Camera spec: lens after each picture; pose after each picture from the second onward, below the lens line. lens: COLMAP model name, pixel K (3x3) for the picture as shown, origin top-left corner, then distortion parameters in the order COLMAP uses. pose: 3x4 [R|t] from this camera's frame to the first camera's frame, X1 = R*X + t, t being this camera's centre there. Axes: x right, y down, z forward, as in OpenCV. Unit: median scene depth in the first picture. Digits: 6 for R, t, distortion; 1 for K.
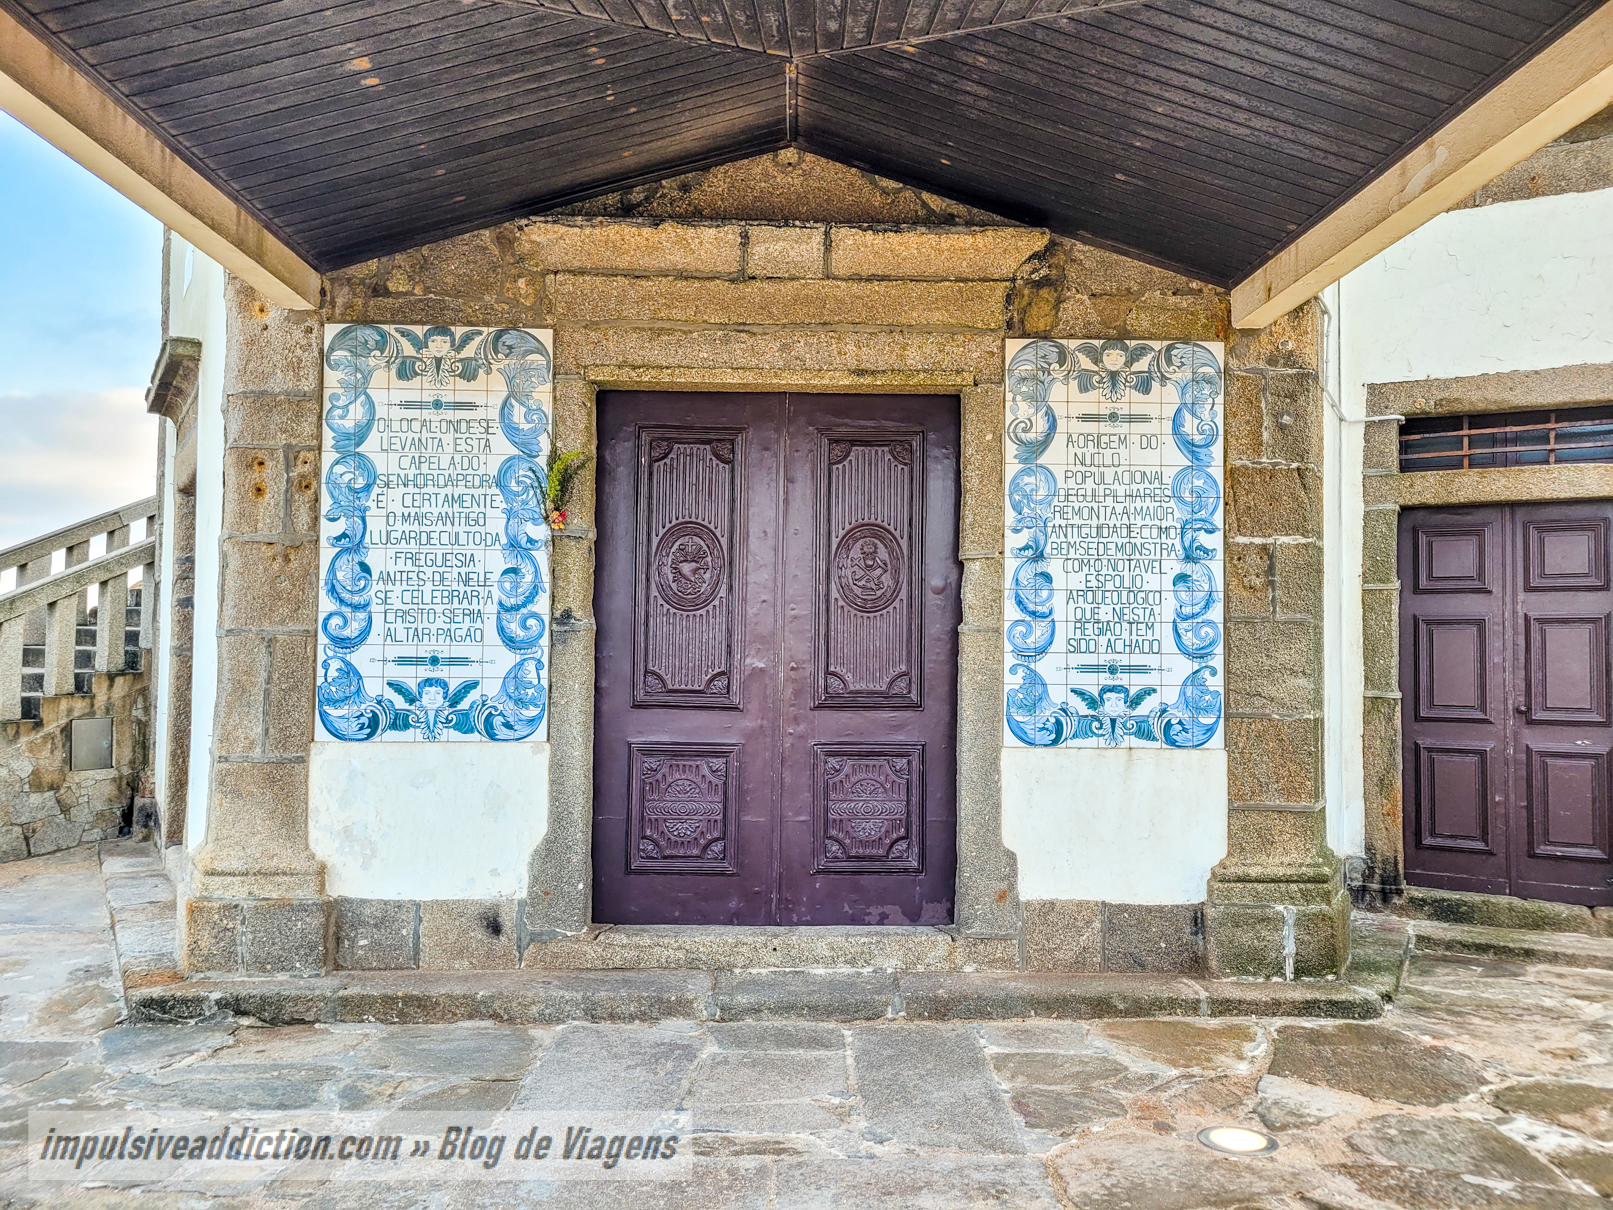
lens RADIAL K [[1208.4, 0, 828.1], [0, 1208.4, 611.9], [0, 0, 1]] dist [0.044261, -0.001584]
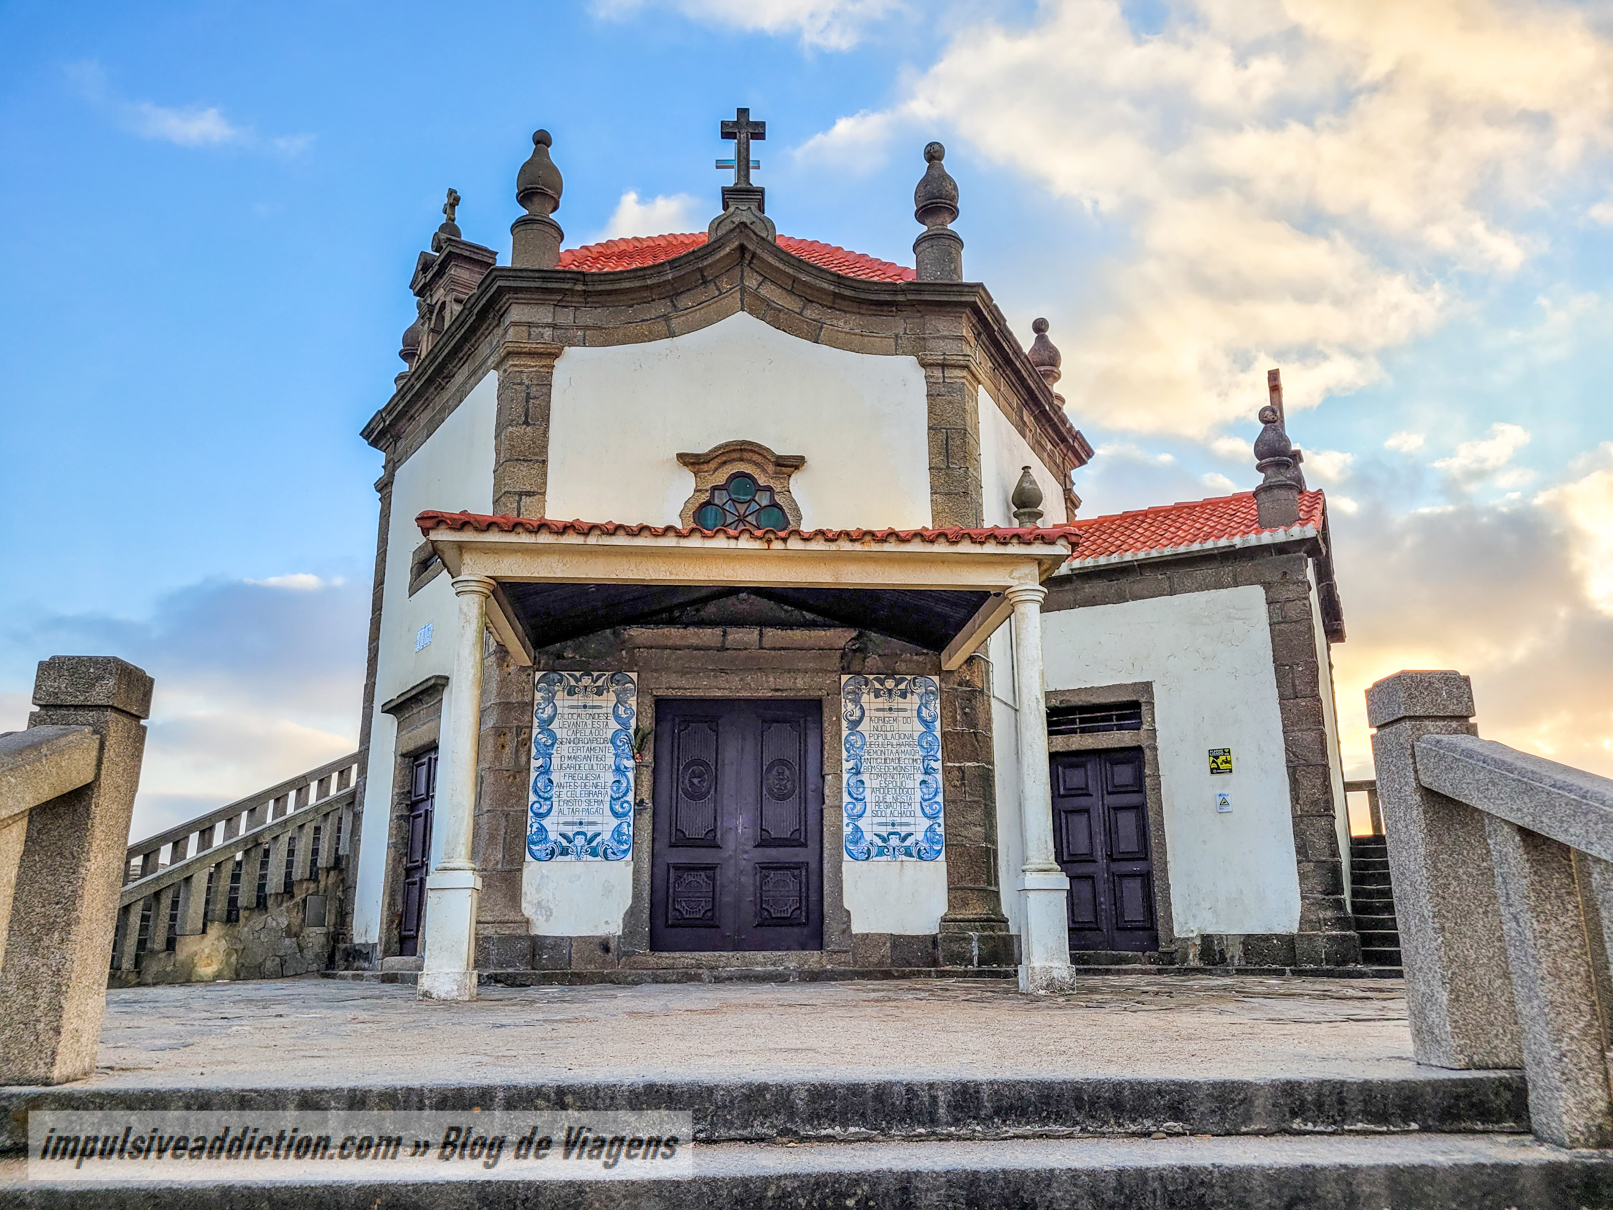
lens RADIAL K [[1208.4, 0, 828.1], [0, 1208.4, 611.9], [0, 0, 1]] dist [0.044261, -0.001584]
pose [[0.997857, -0.002983, 0.065367, -0.022605], [0.018370, 0.971557, -0.236093, 0.188916], [-0.062803, 0.236787, 0.969530, -1.196614]]
